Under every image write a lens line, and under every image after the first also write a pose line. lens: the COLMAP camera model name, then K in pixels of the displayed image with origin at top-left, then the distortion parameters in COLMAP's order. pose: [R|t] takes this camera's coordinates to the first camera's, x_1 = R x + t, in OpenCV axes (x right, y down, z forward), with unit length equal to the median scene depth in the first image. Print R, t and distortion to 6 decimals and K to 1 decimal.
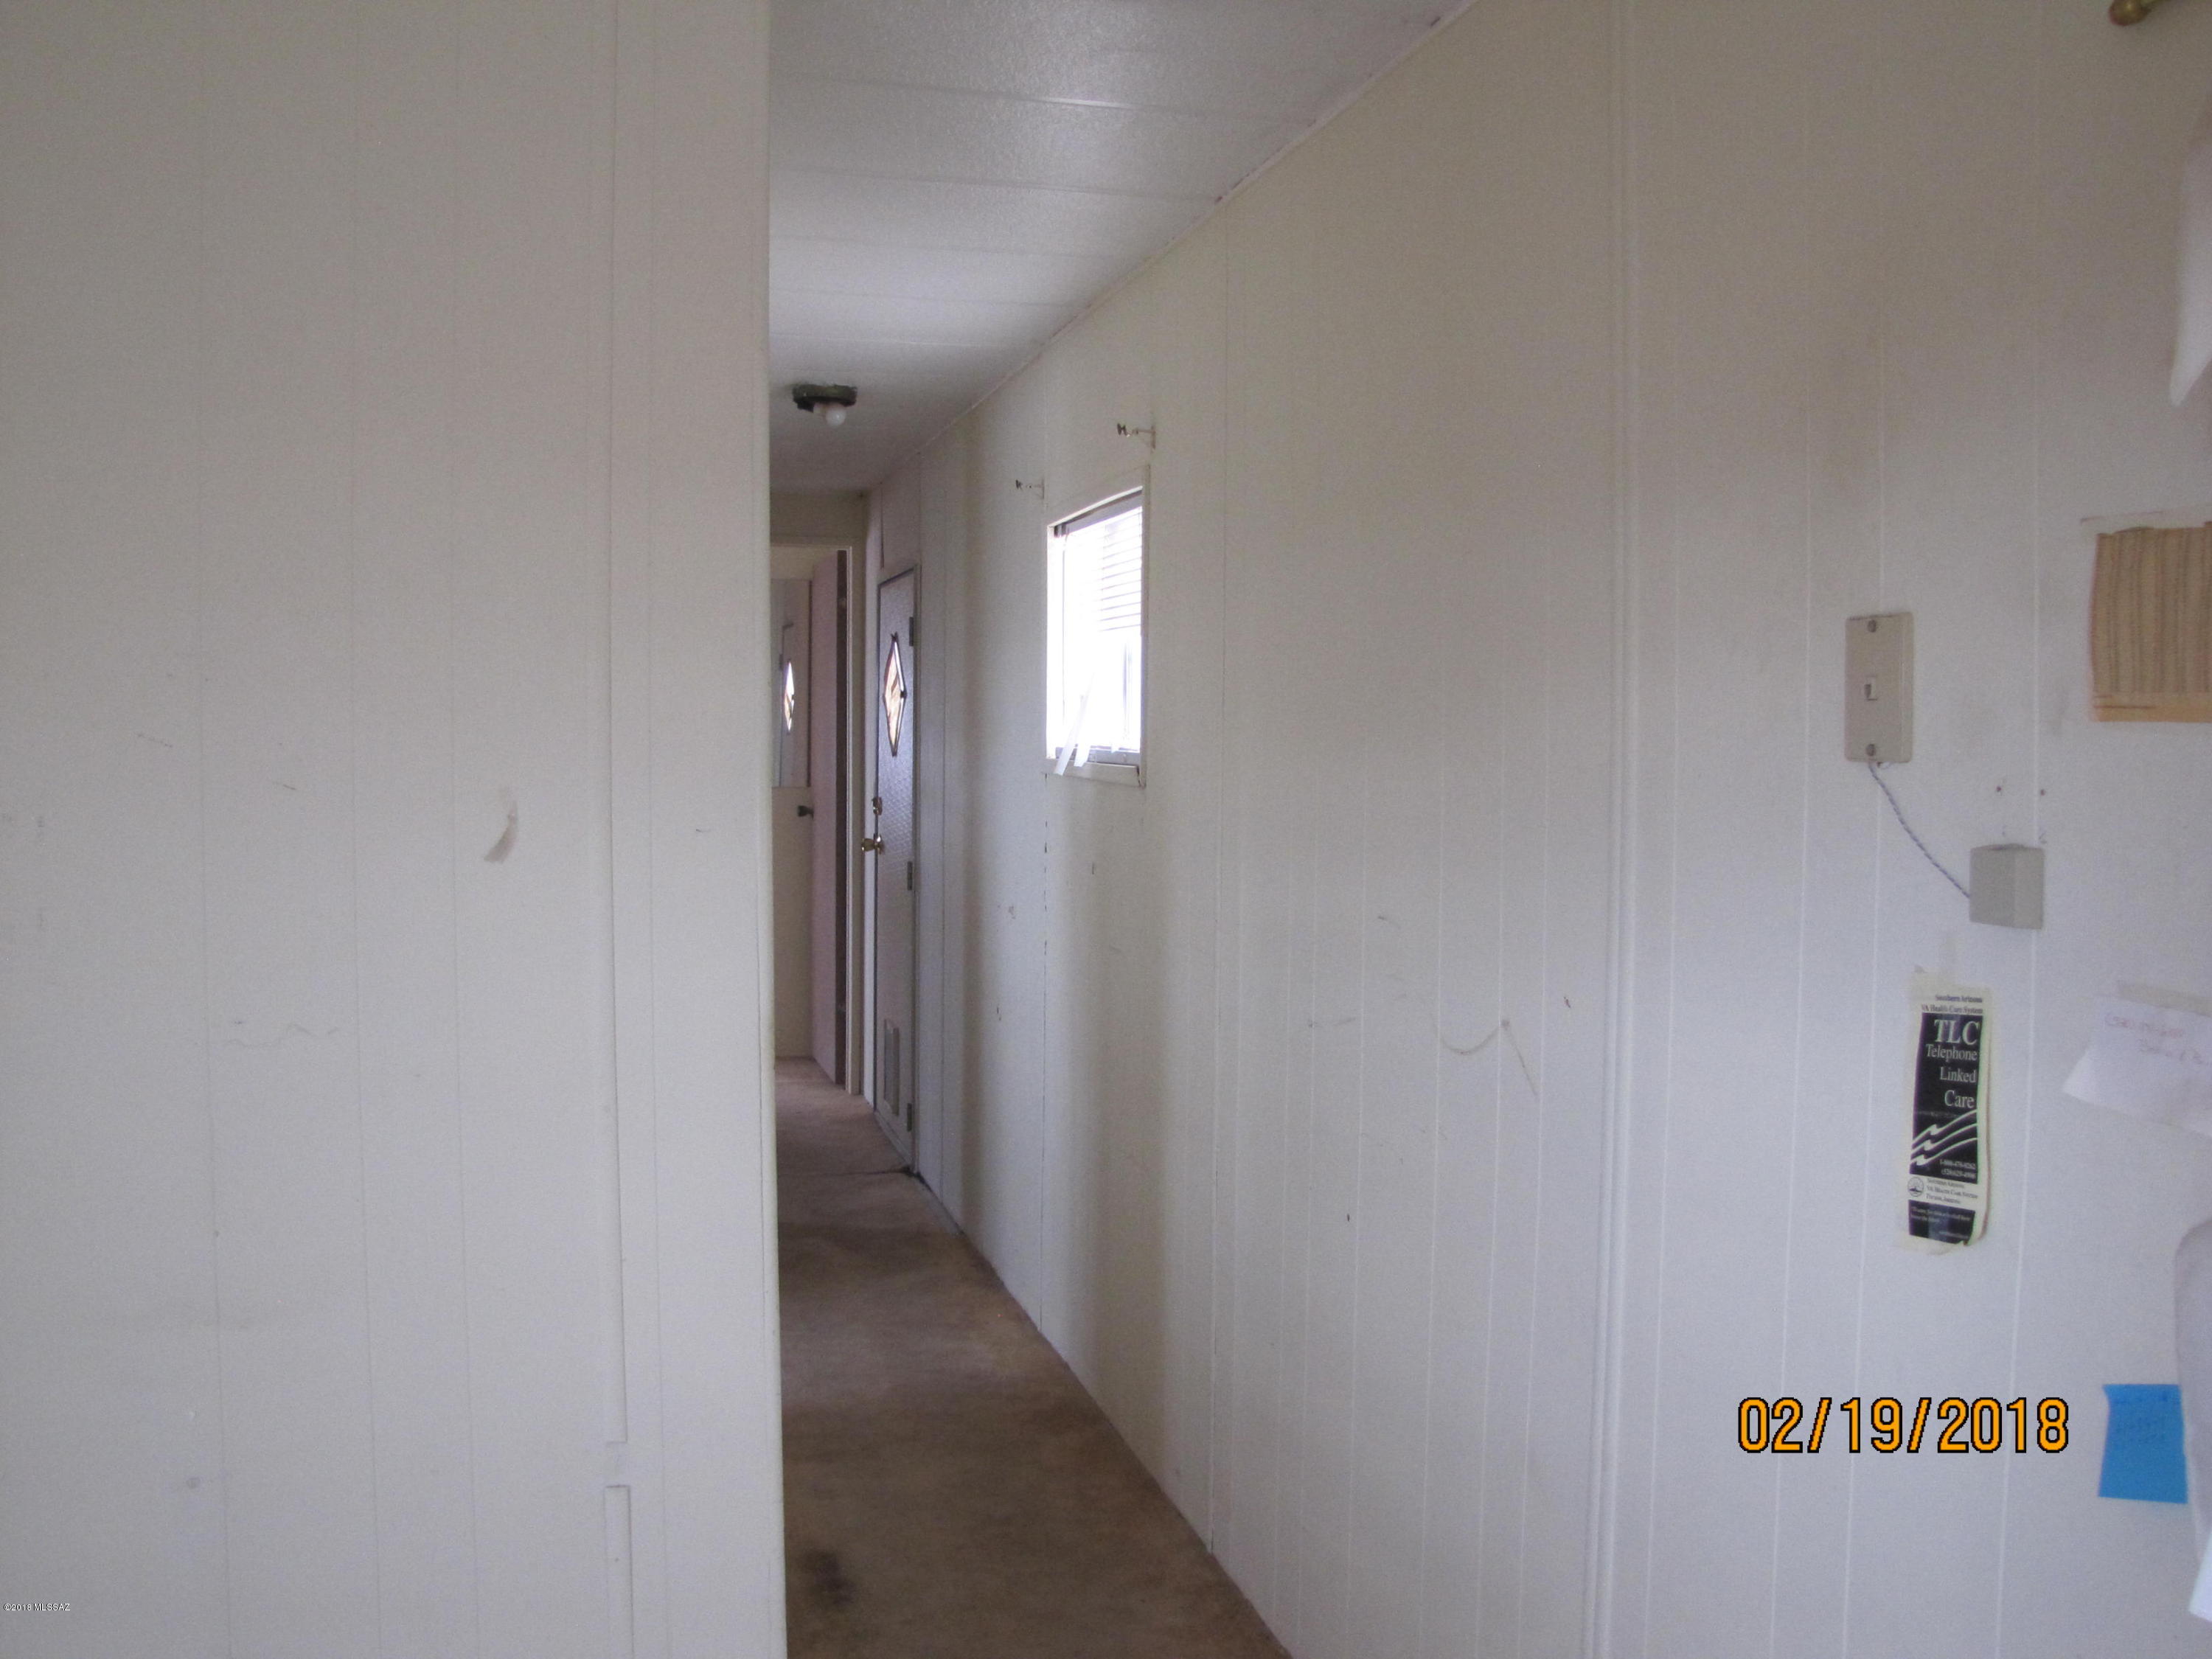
lens RADIAL K [[1869.0, 0, 1106.9], [0, 1869.0, 825.8], [0, 0, 1]] dist [-0.182615, 0.117505]
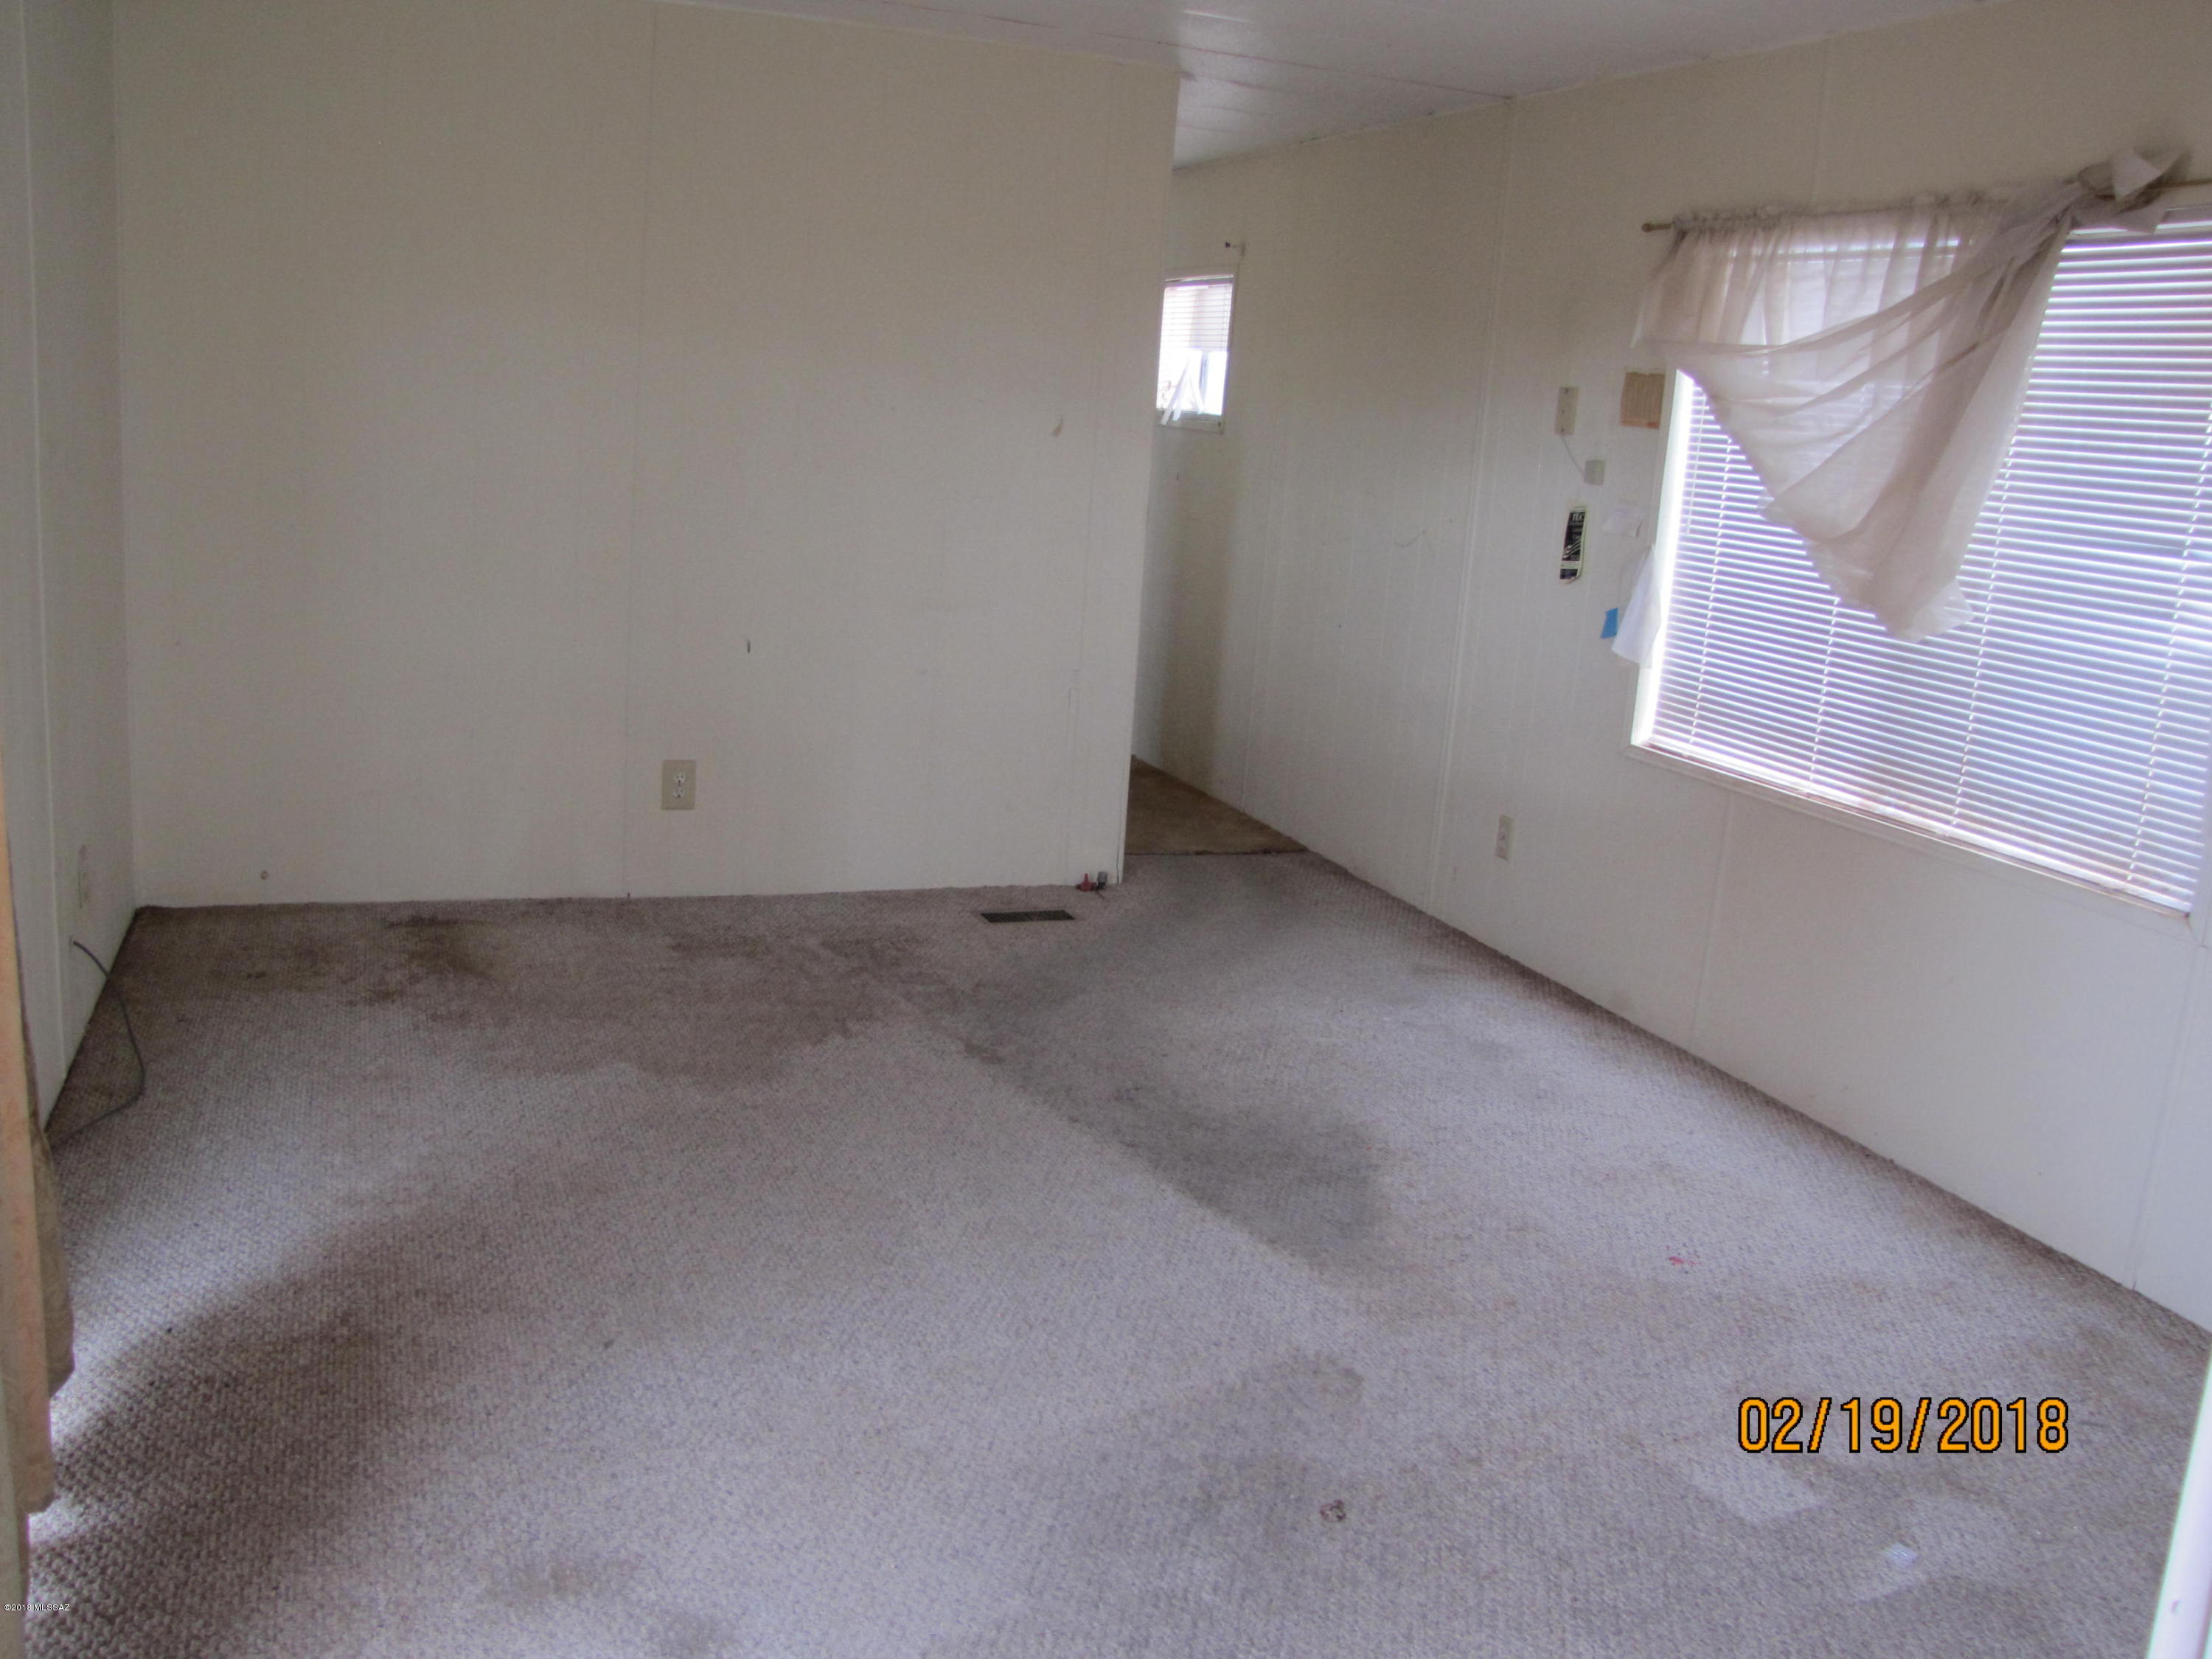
lens RADIAL K [[1869.0, 0, 1106.4], [0, 1869.0, 828.3], [0, 0, 1]] dist [-0.182615, 0.117505]
pose [[0.992338, 0.047284, 0.114143, -0.705492], [-0.066258, 0.983449, 0.168638, 0.155077], [-0.104280, -0.174909, 0.979047, -2.187916]]
